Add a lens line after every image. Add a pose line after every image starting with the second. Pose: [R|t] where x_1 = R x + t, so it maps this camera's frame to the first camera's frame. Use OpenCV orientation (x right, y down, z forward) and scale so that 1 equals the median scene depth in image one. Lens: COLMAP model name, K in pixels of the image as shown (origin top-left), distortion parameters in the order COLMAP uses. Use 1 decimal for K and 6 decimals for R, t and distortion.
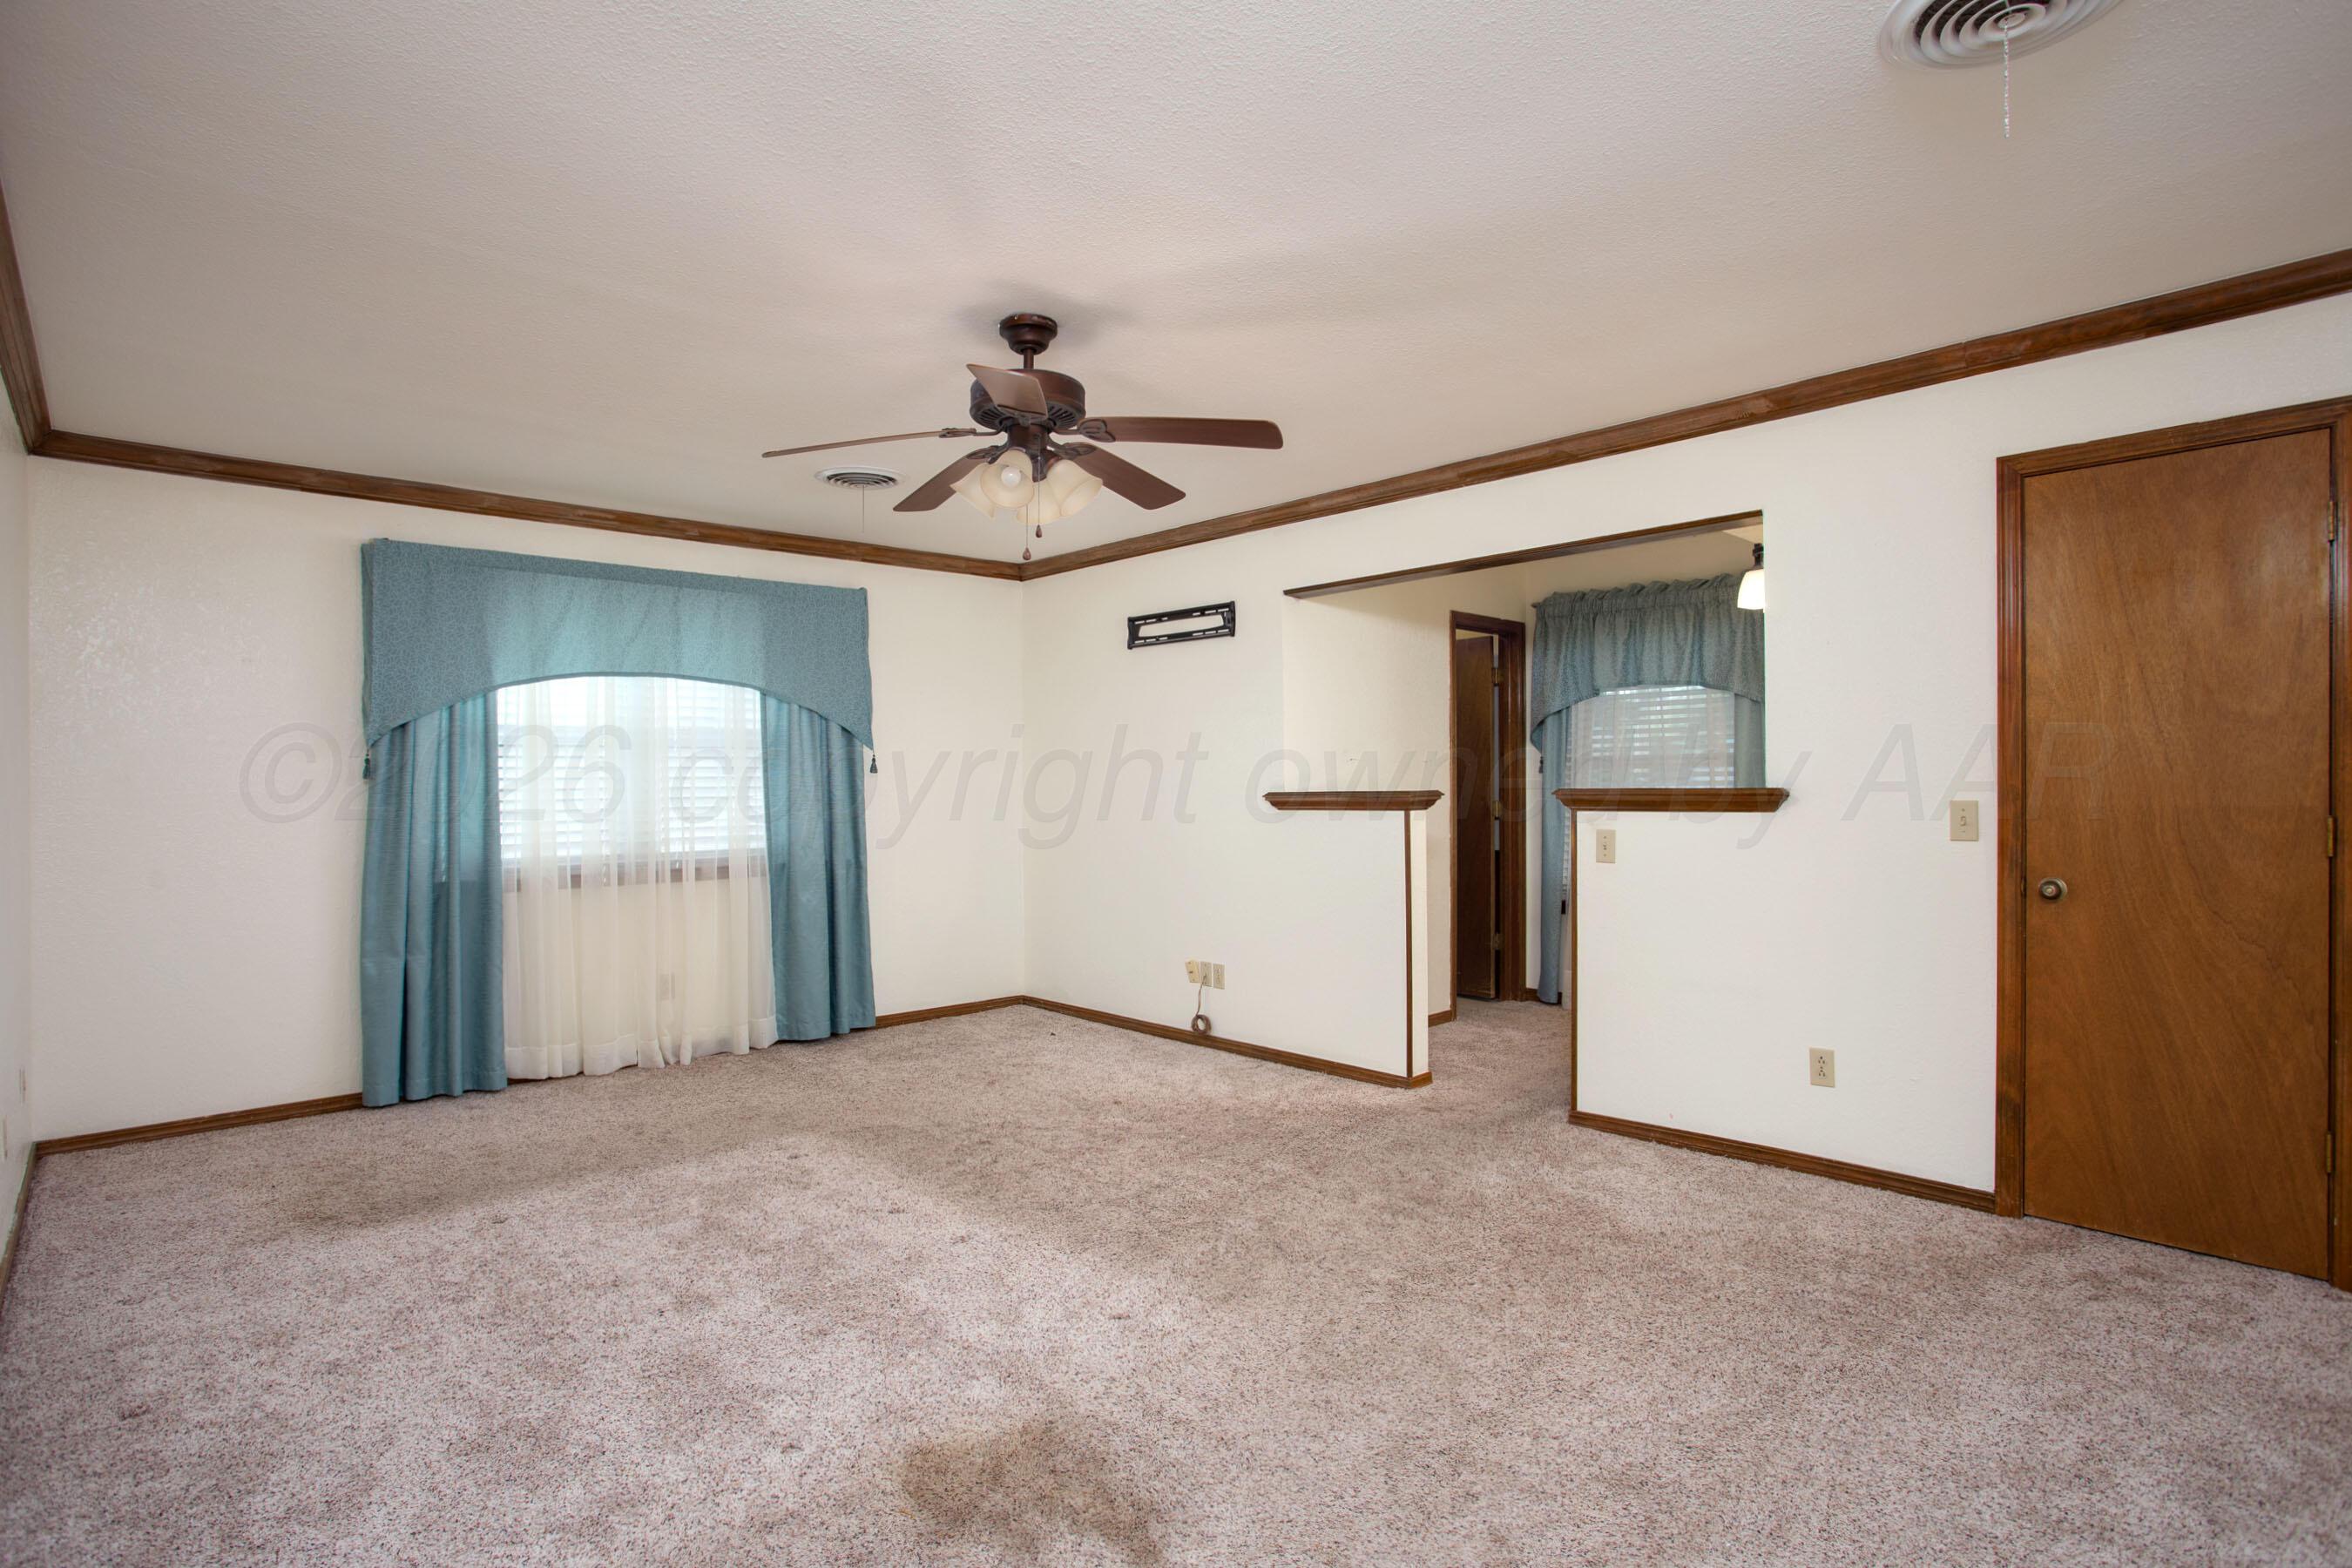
lens RADIAL K [[1192.0, 0, 1182.3], [0, 1192.0, 779.6], [0, 0, 1]] dist [-0.033078, 0.016482]
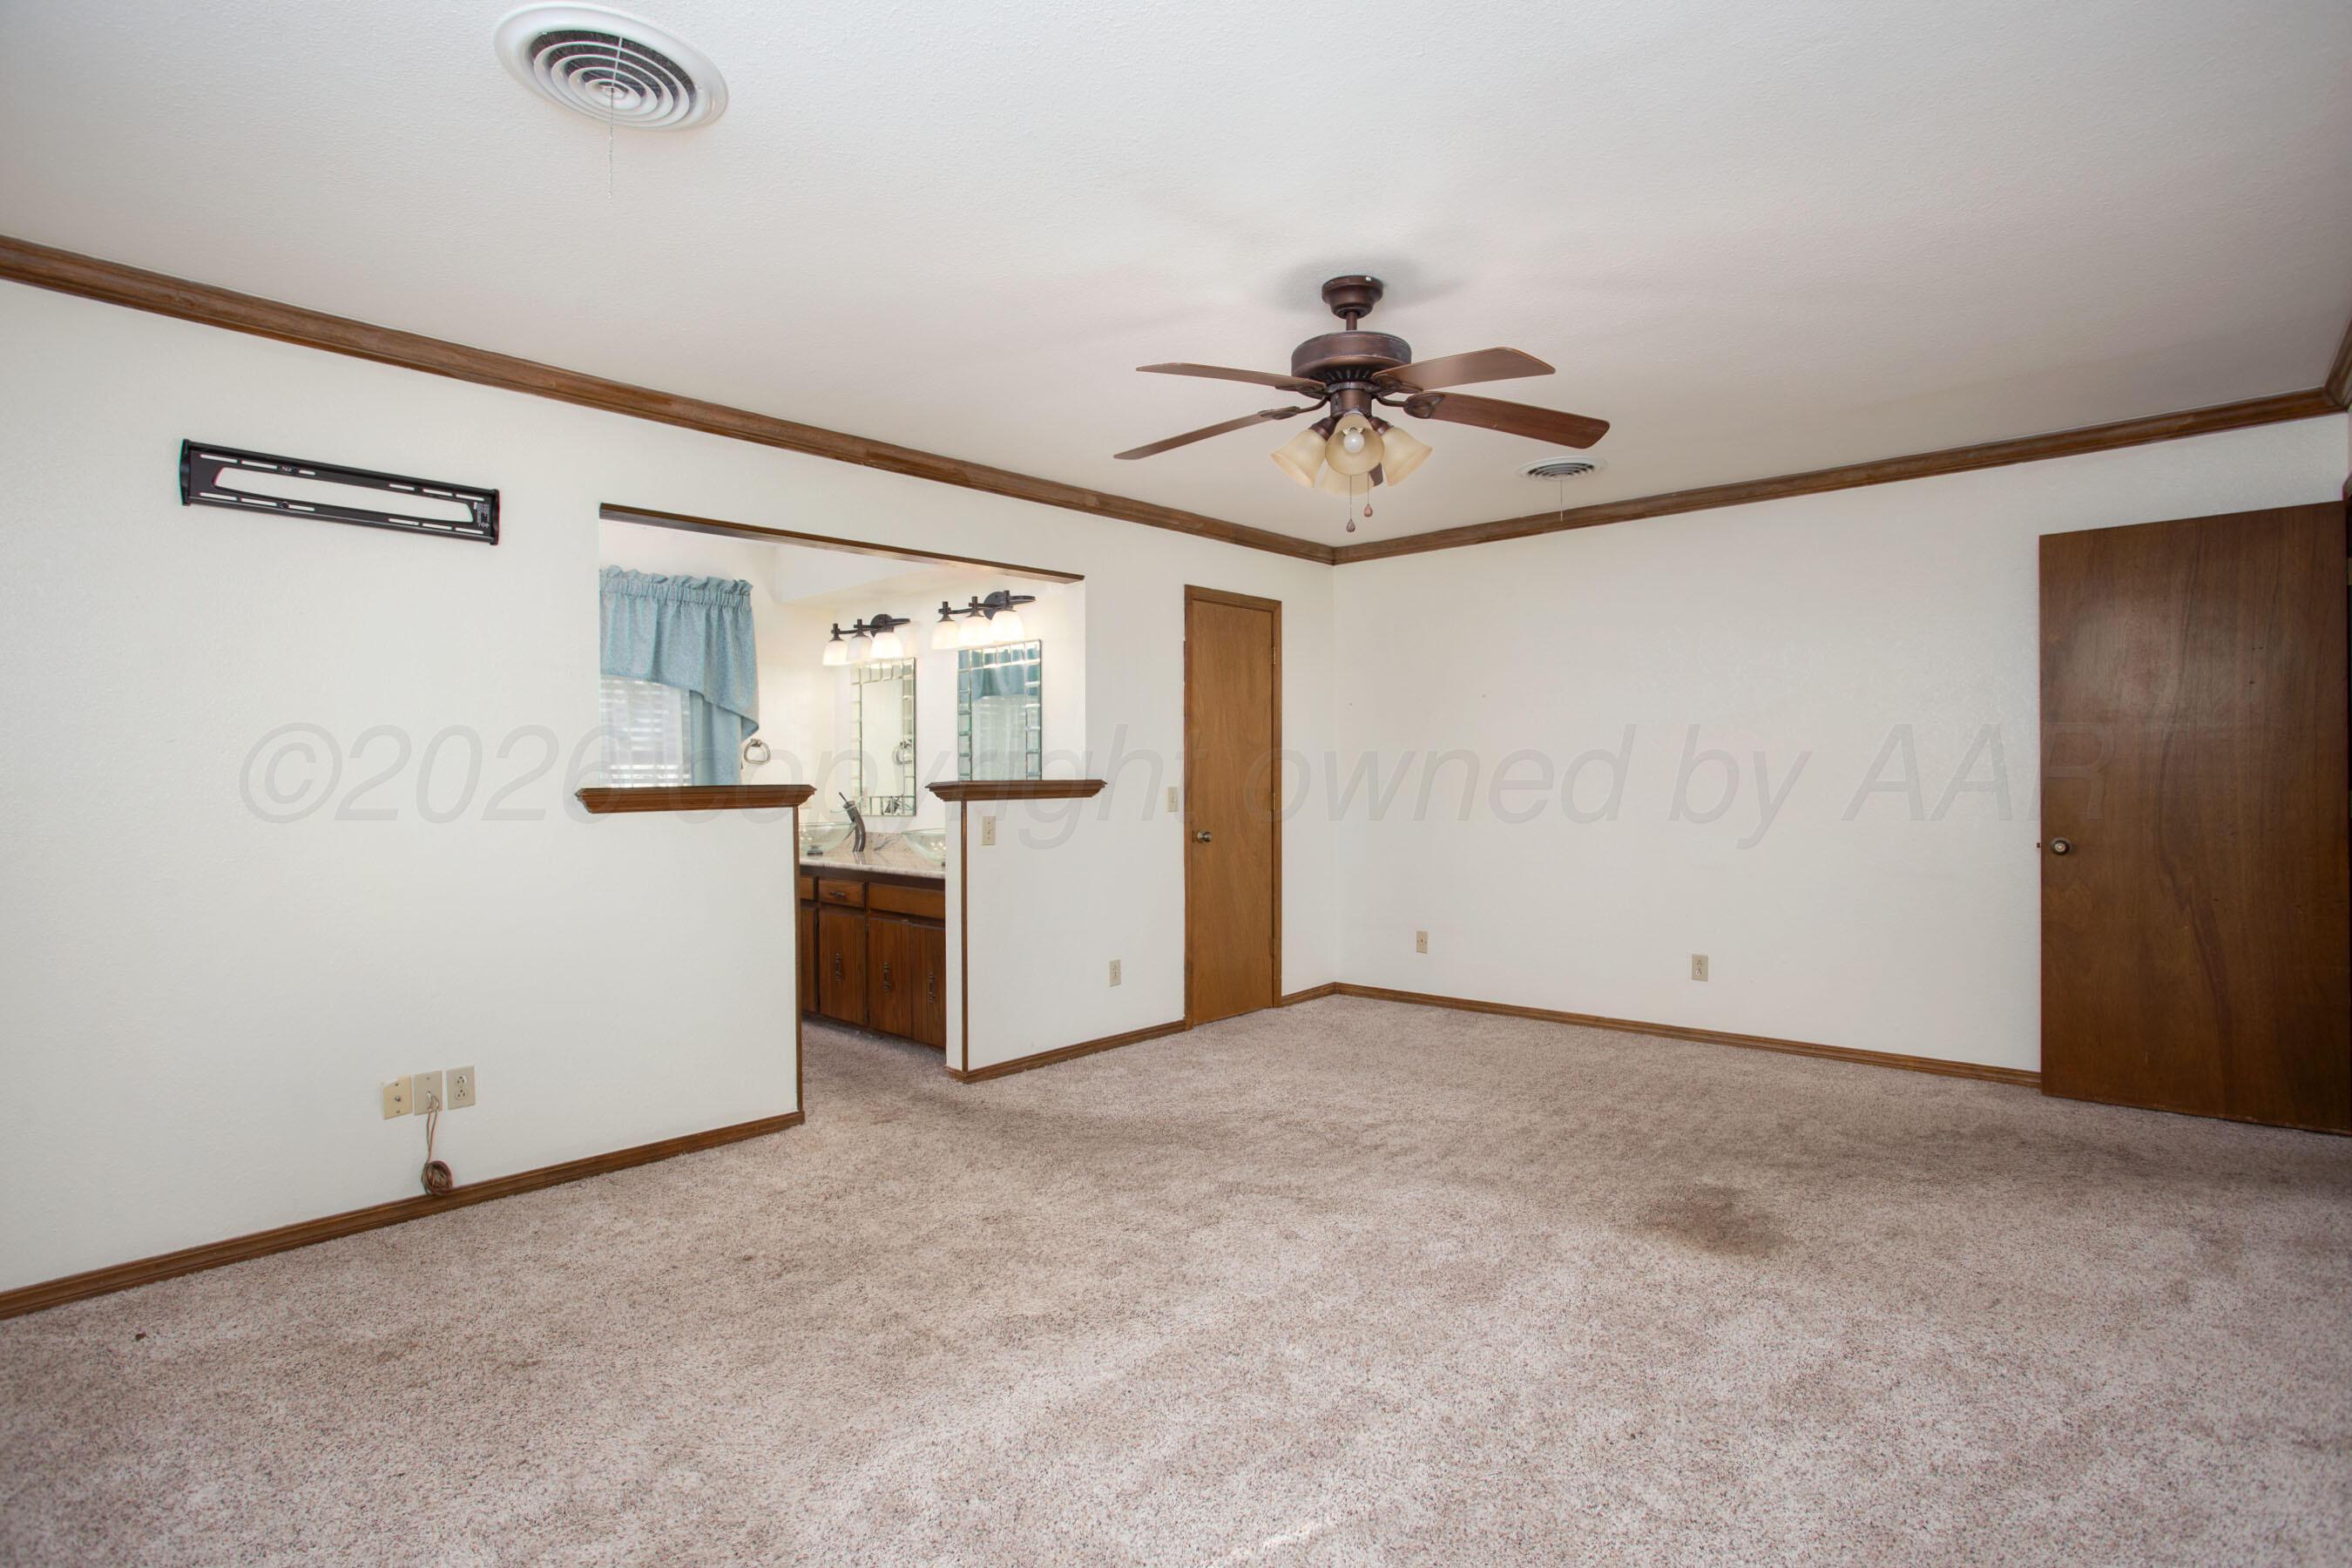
lens RADIAL K [[1192.0, 0, 1177.7], [0, 1192.0, 783.6], [0, 0, 1]] dist [-0.033078, 0.016482]
pose [[-0.067277, 0.002098, 0.997732, -0.608729], [0.003985, 0.999990, -0.001834, 0.010245], [-0.997726, 0.003853, -0.067284, 0.675446]]
